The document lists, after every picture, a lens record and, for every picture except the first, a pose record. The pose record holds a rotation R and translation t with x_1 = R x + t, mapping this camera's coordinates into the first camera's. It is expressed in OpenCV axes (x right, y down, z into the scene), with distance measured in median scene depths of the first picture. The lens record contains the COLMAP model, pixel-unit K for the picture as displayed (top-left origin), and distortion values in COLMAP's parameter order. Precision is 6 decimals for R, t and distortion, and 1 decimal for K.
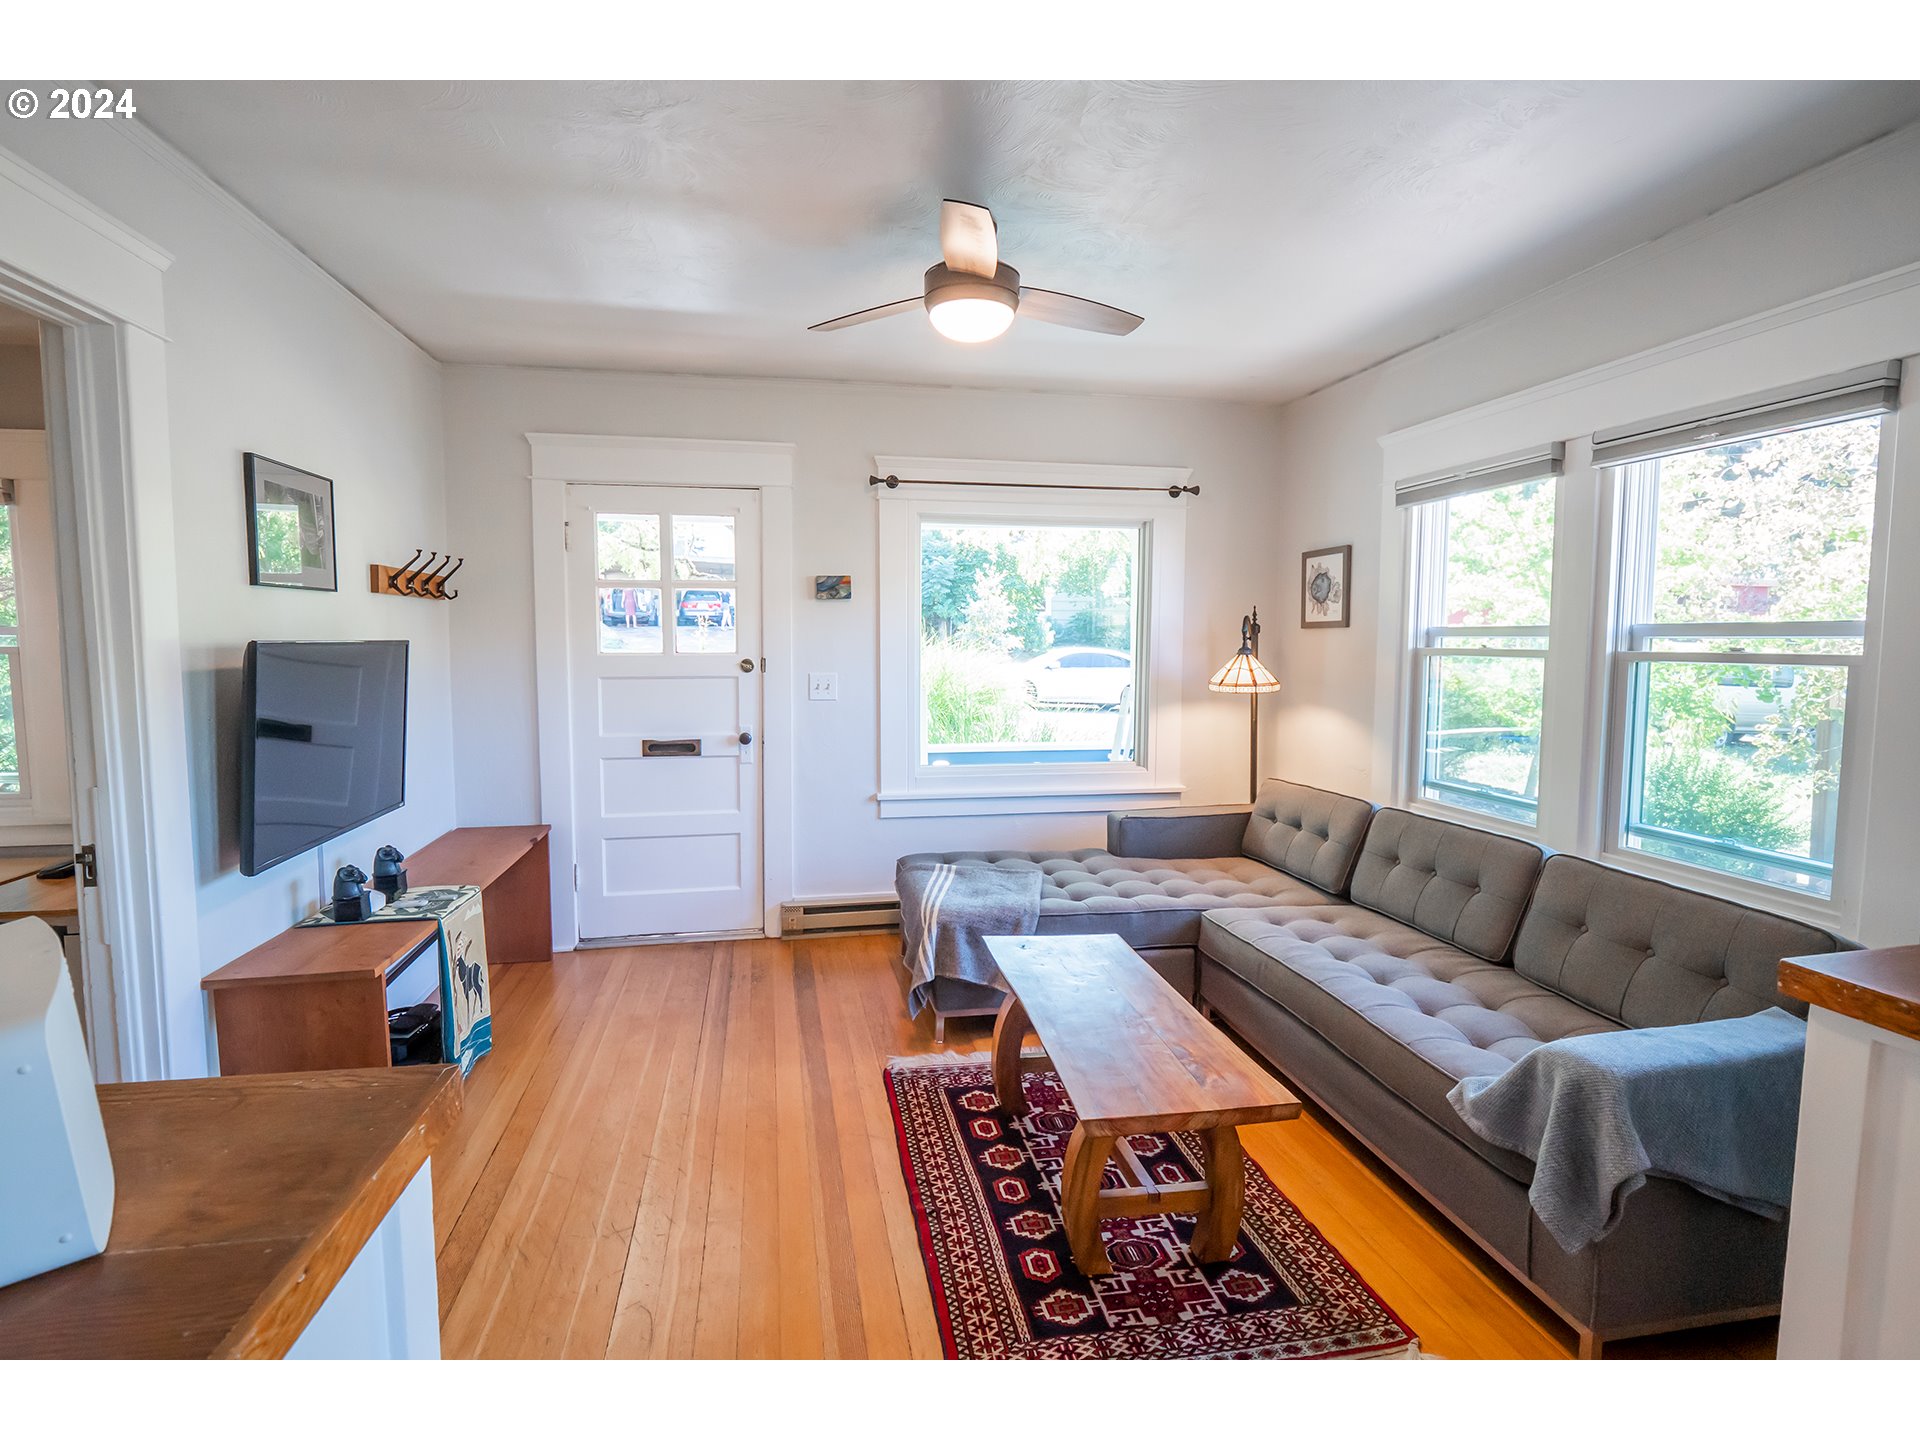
lens RADIAL K [[935.7, 0, 957.9], [0, 935.7, 708.7], [0, 0, 1]] dist [-0.007250, -0.001242]
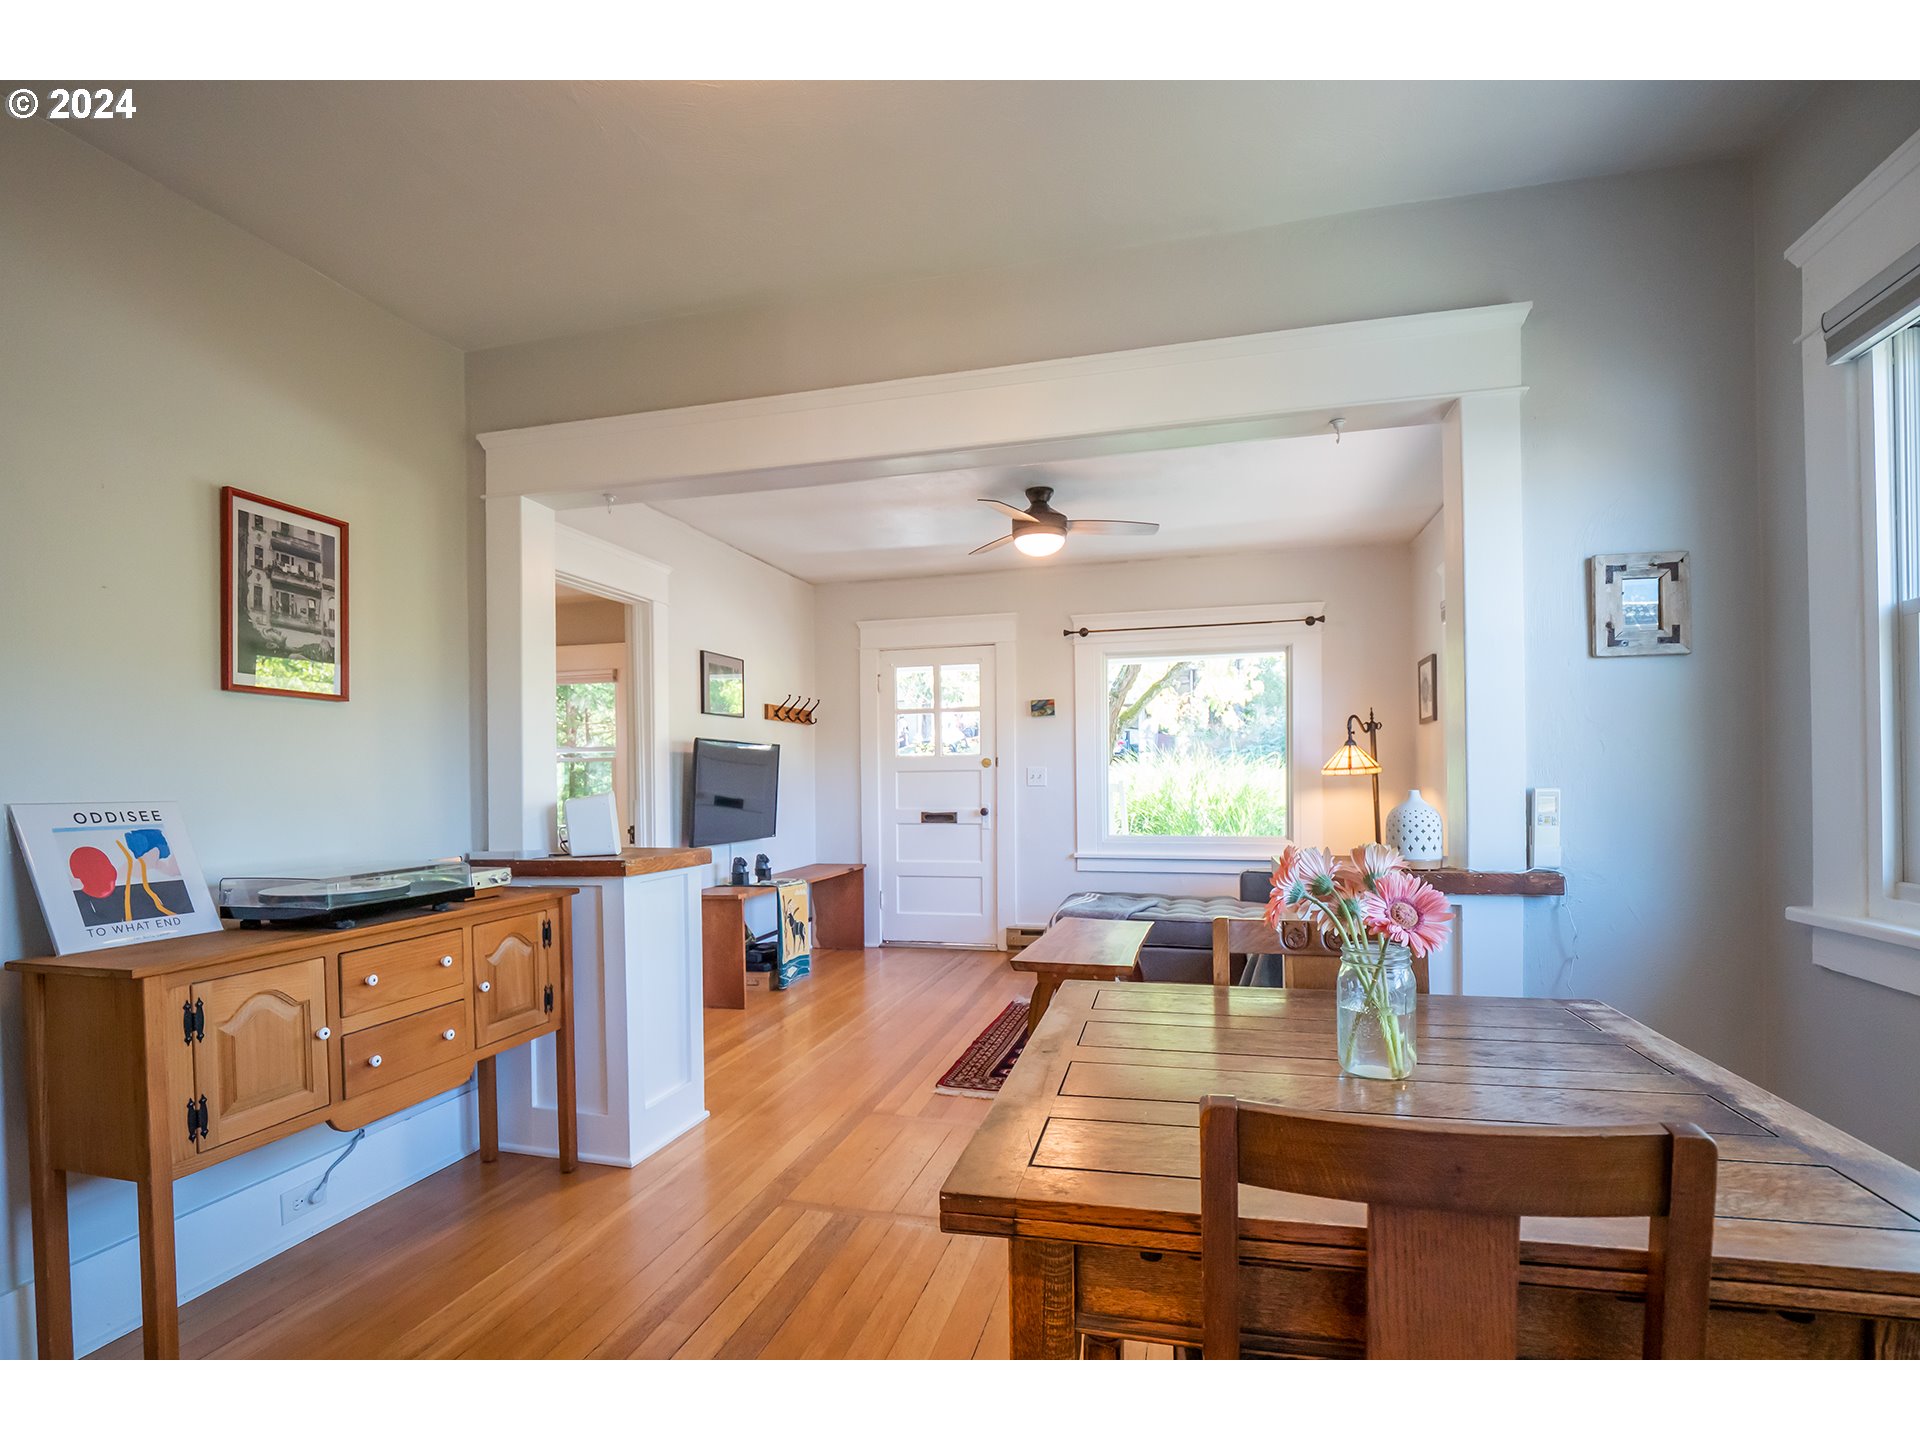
lens RADIAL K [[935.7, 0, 968.1], [0, 935.7, 789.8], [0, 0, 1]] dist [-0.007250, -0.001242]
pose [[0.904551, -0.009448, -0.426261, 0.395974], [-0.017701, 0.998060, -0.059682, 0.089413], [0.425998, 0.061531, 0.902629, -0.365858]]
